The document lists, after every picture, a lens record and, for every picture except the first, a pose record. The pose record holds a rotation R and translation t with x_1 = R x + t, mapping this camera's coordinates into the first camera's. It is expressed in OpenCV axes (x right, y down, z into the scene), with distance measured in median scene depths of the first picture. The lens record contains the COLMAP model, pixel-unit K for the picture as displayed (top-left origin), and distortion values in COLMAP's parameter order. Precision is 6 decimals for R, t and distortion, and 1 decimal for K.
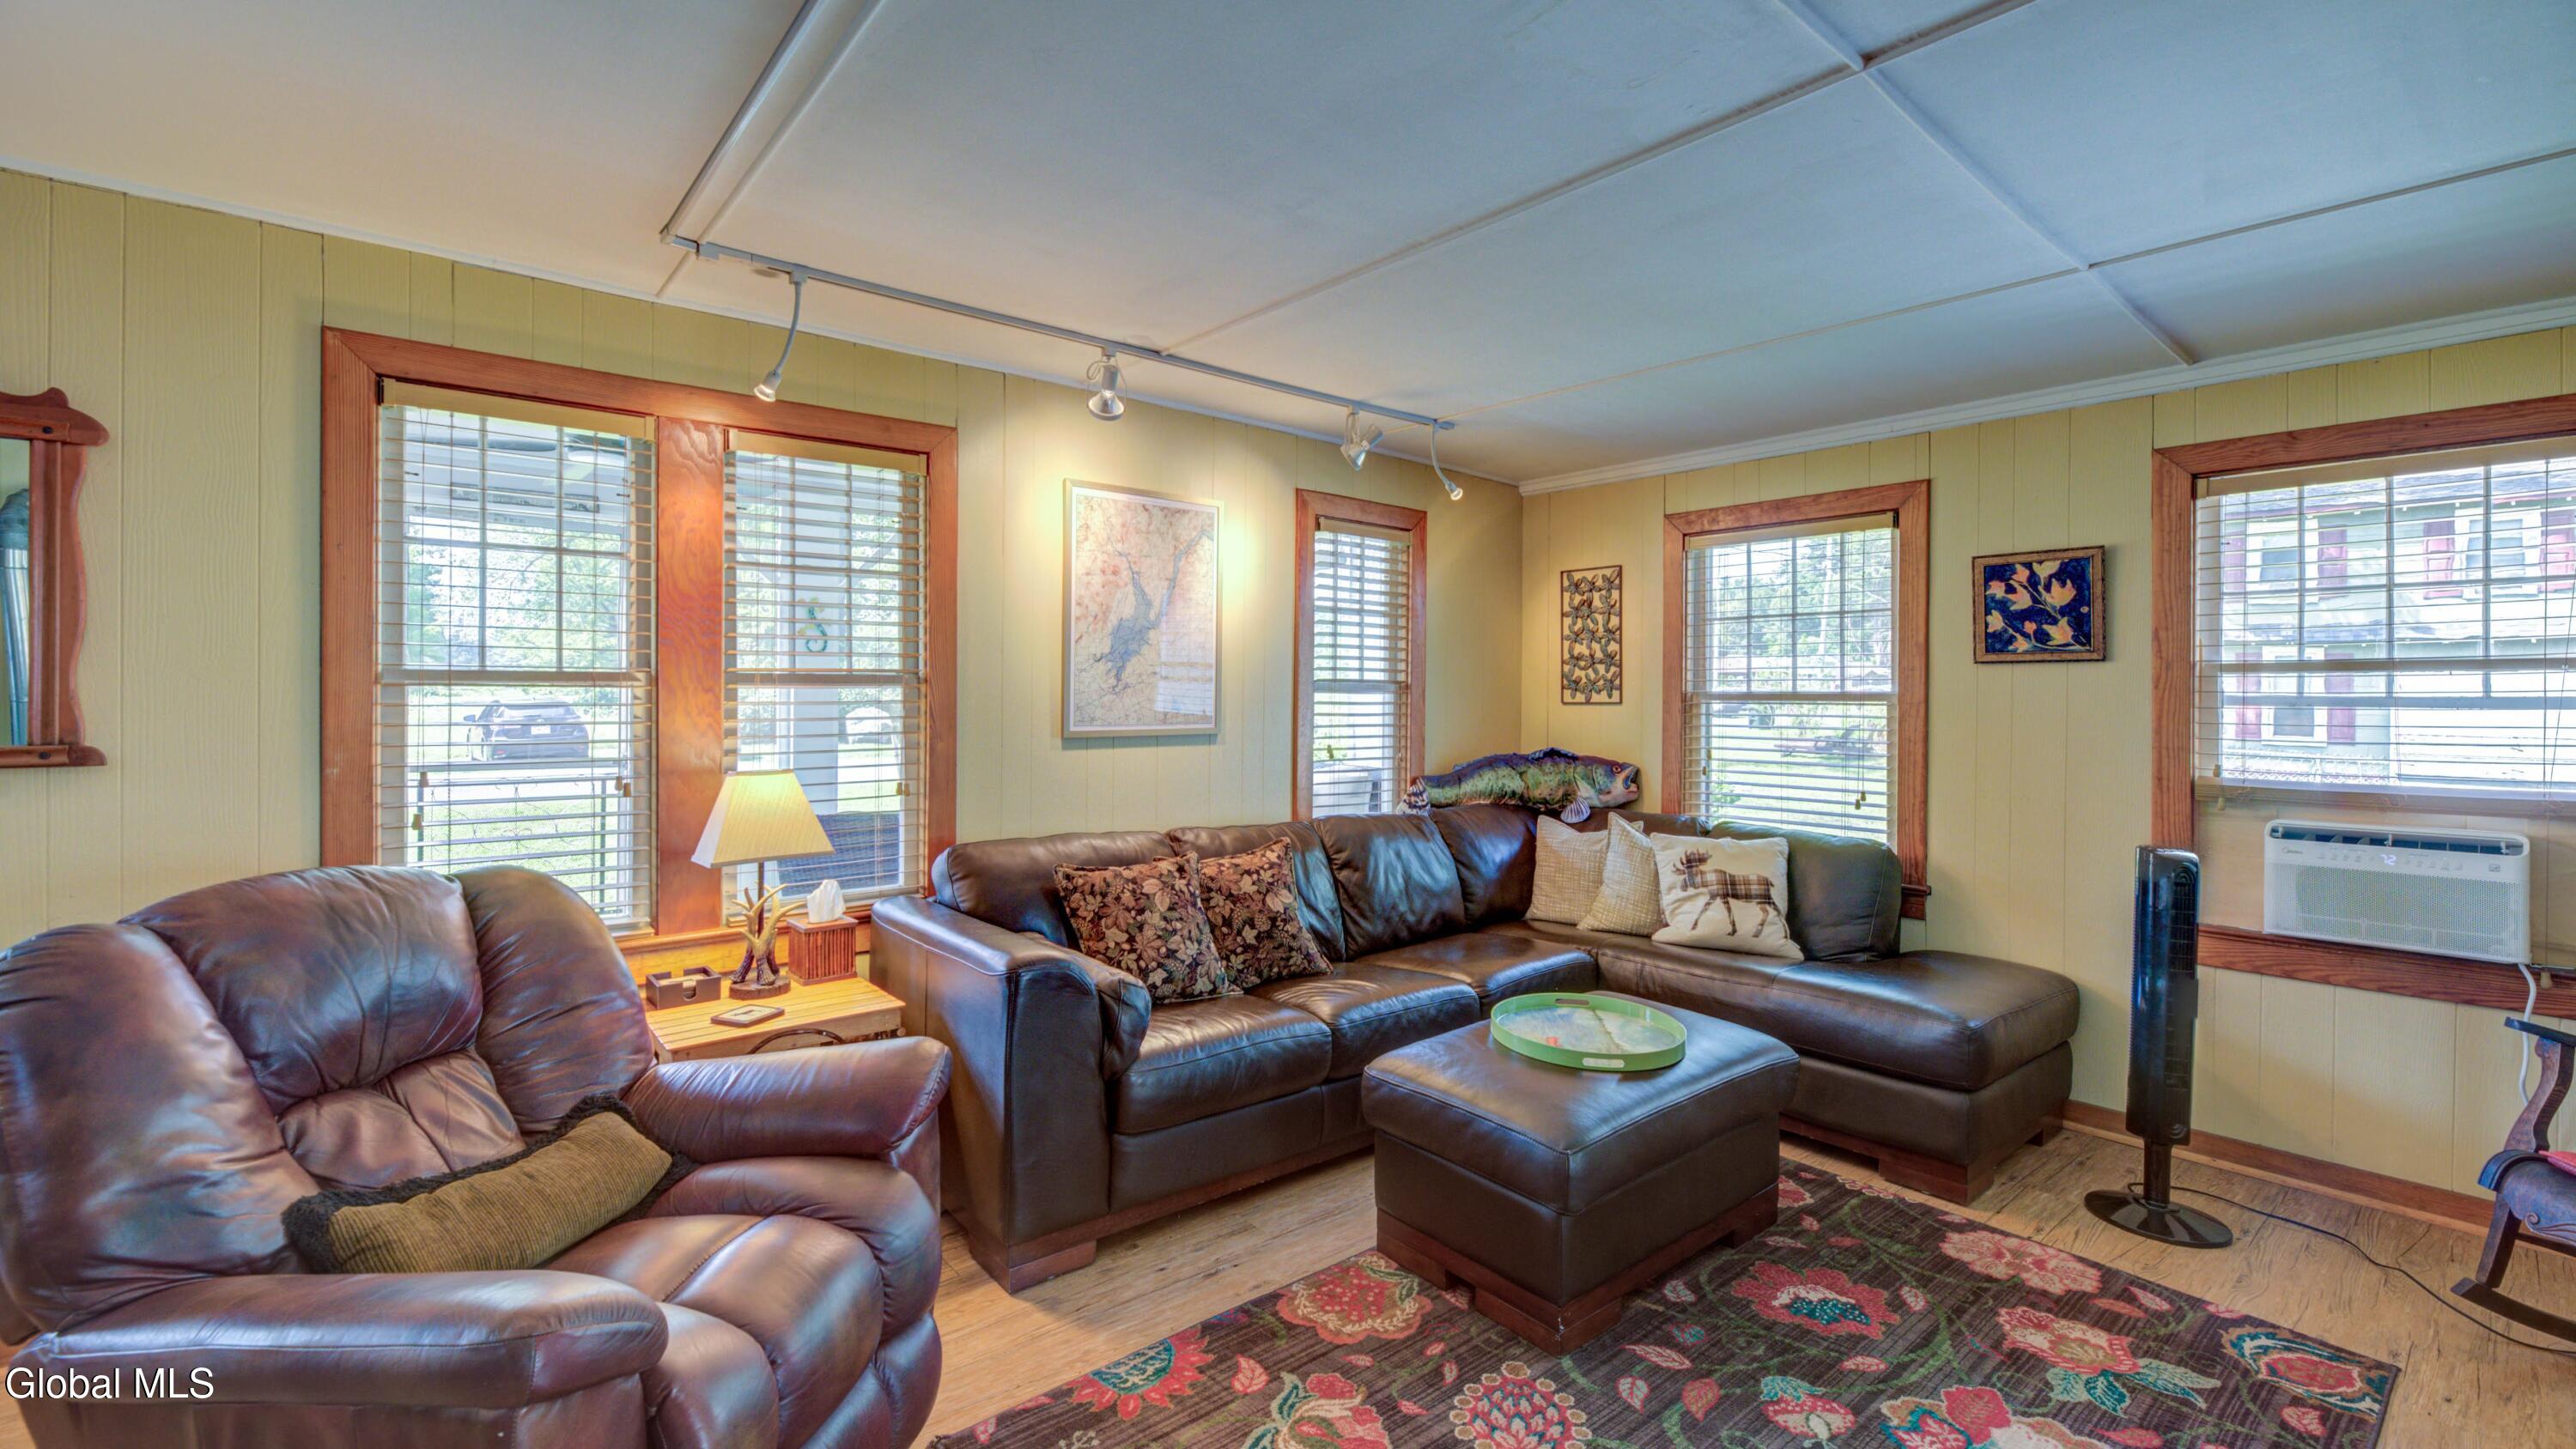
lens RADIAL K [[1087.8, 0, 1262.6], [0, 1087.8, 690.1], [0, 0, 1]] dist [-0.004927, -0.002770]
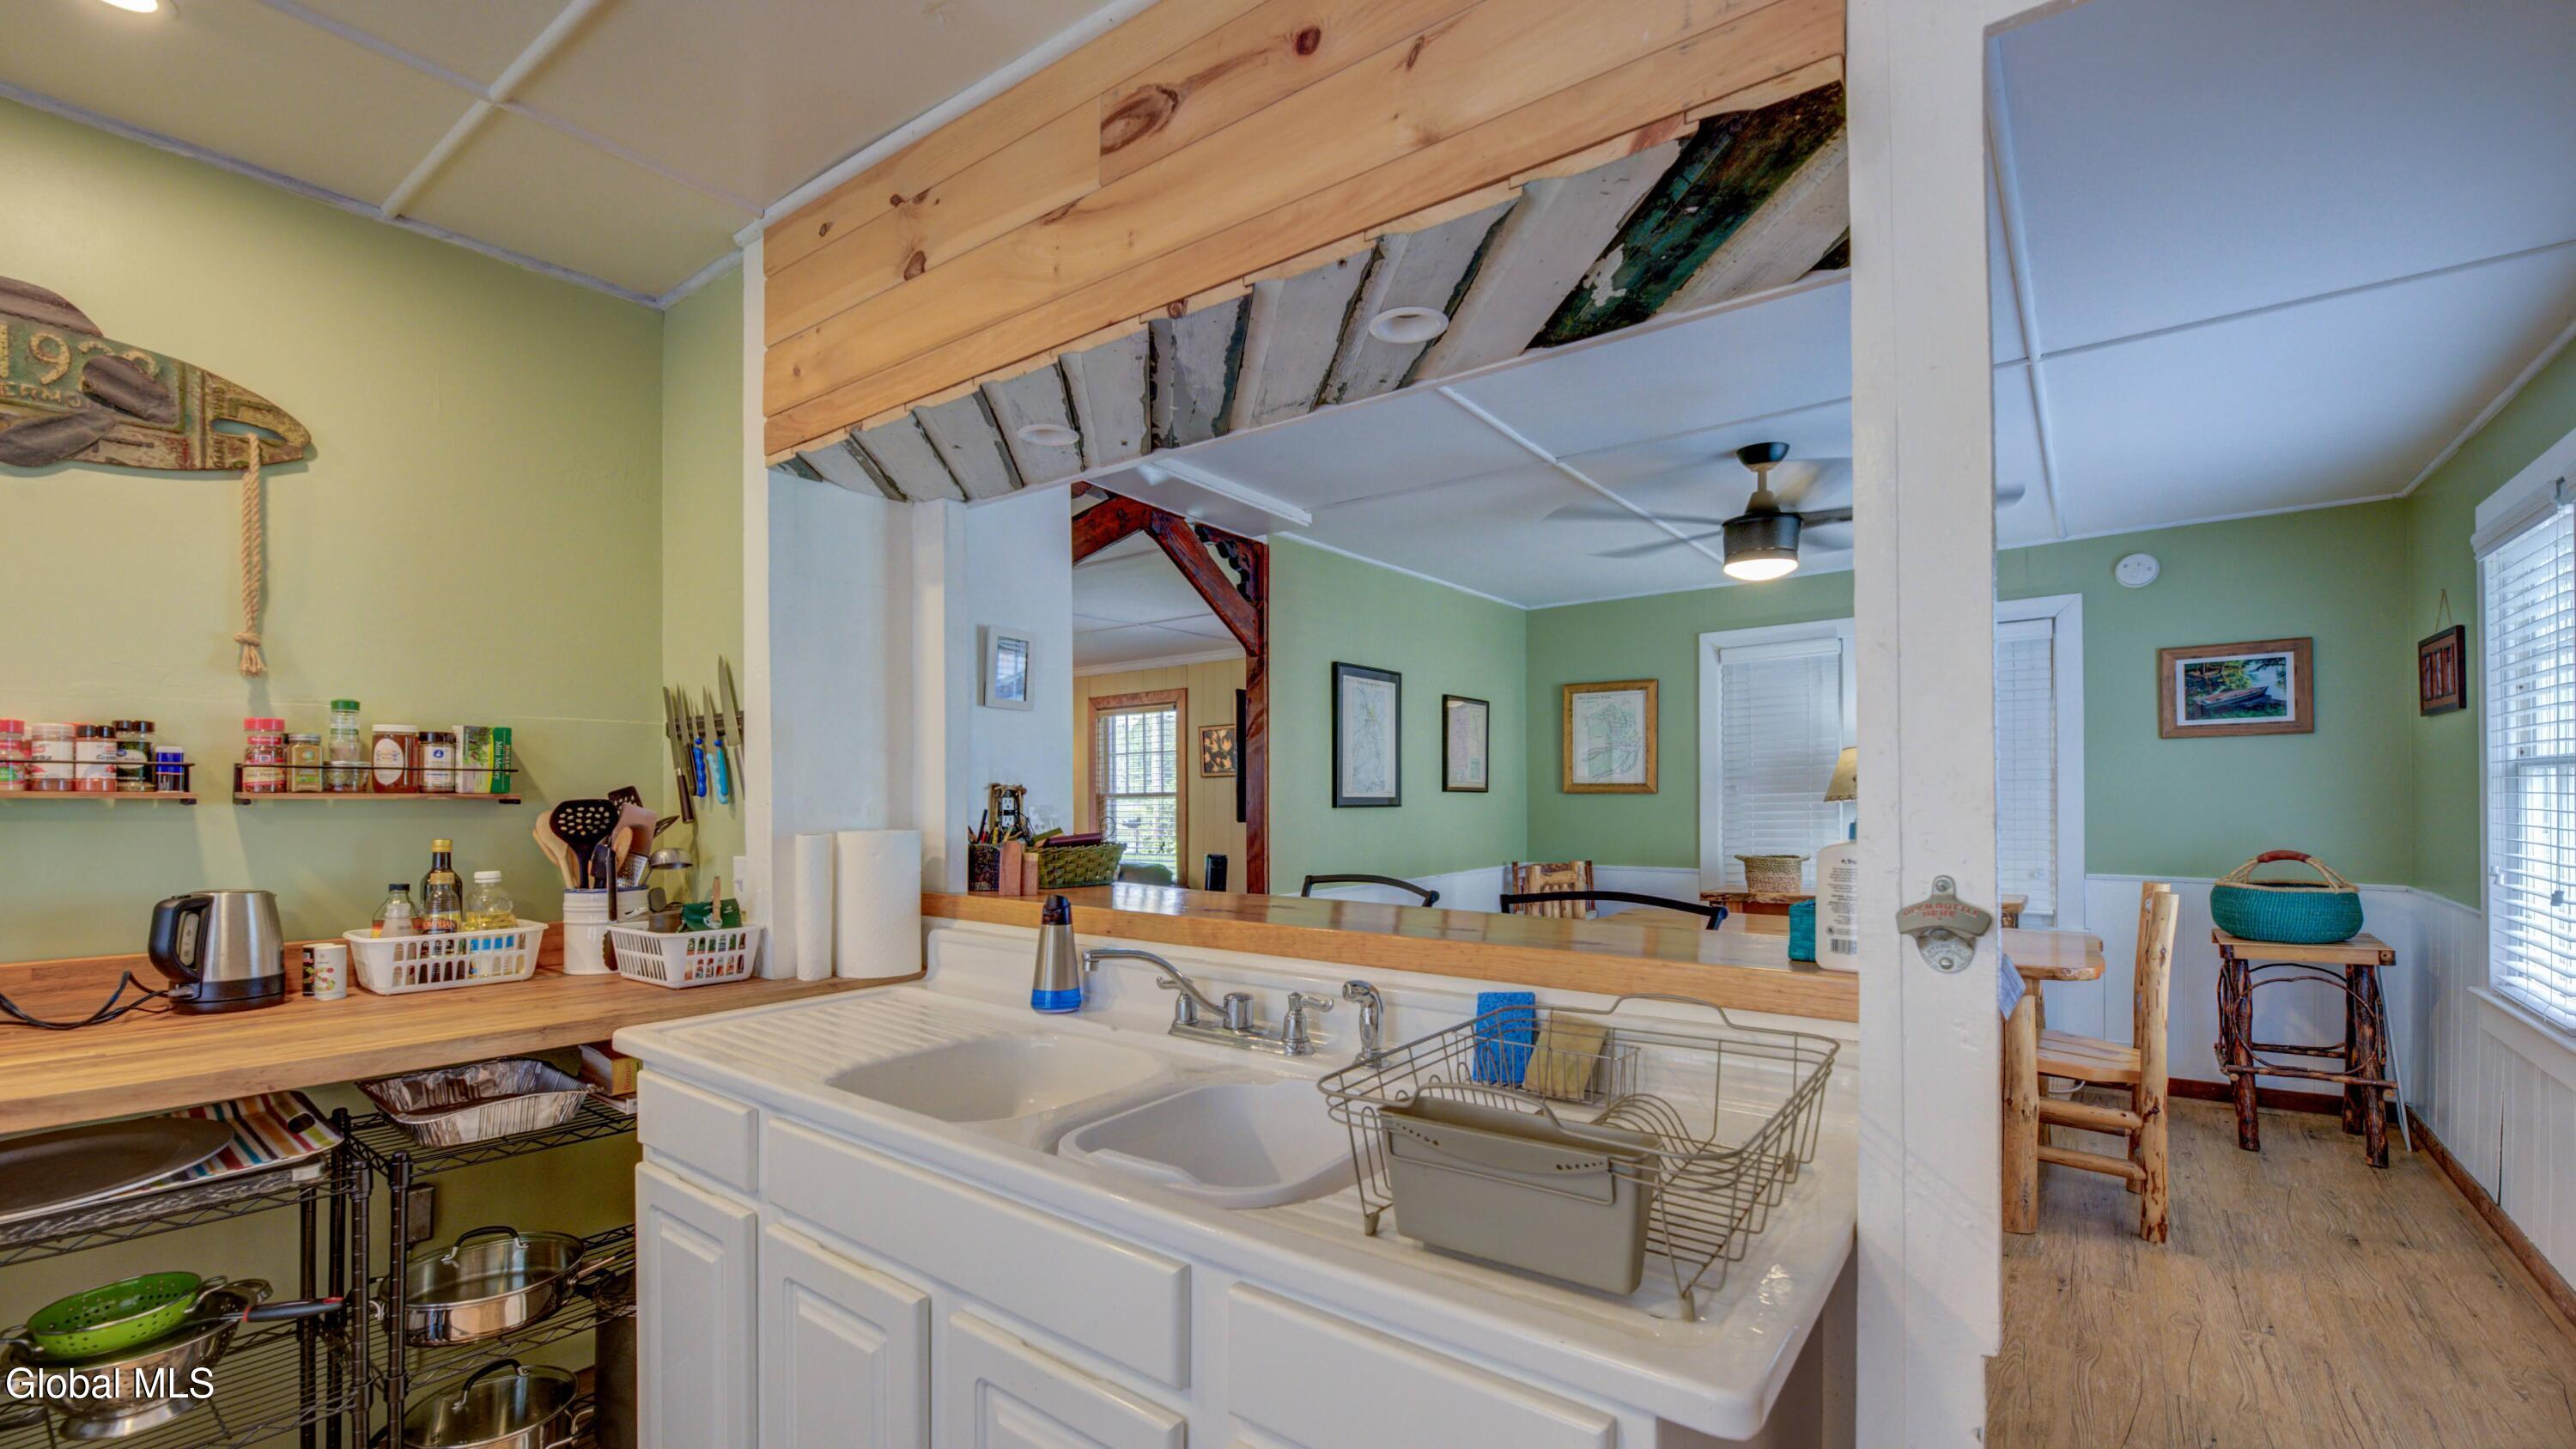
lens RADIAL K [[1088.1, 0, 1275.9], [0, 1088.1, 793.5], [0, 0, 1]] dist [-0.004927, -0.002770]
pose [[0.970055, -0.009001, 0.242718, 0.310454], [0.012013, 0.999868, -0.010932, 0.034528], [-0.242587, 0.013520, 0.970035, -1.165212]]
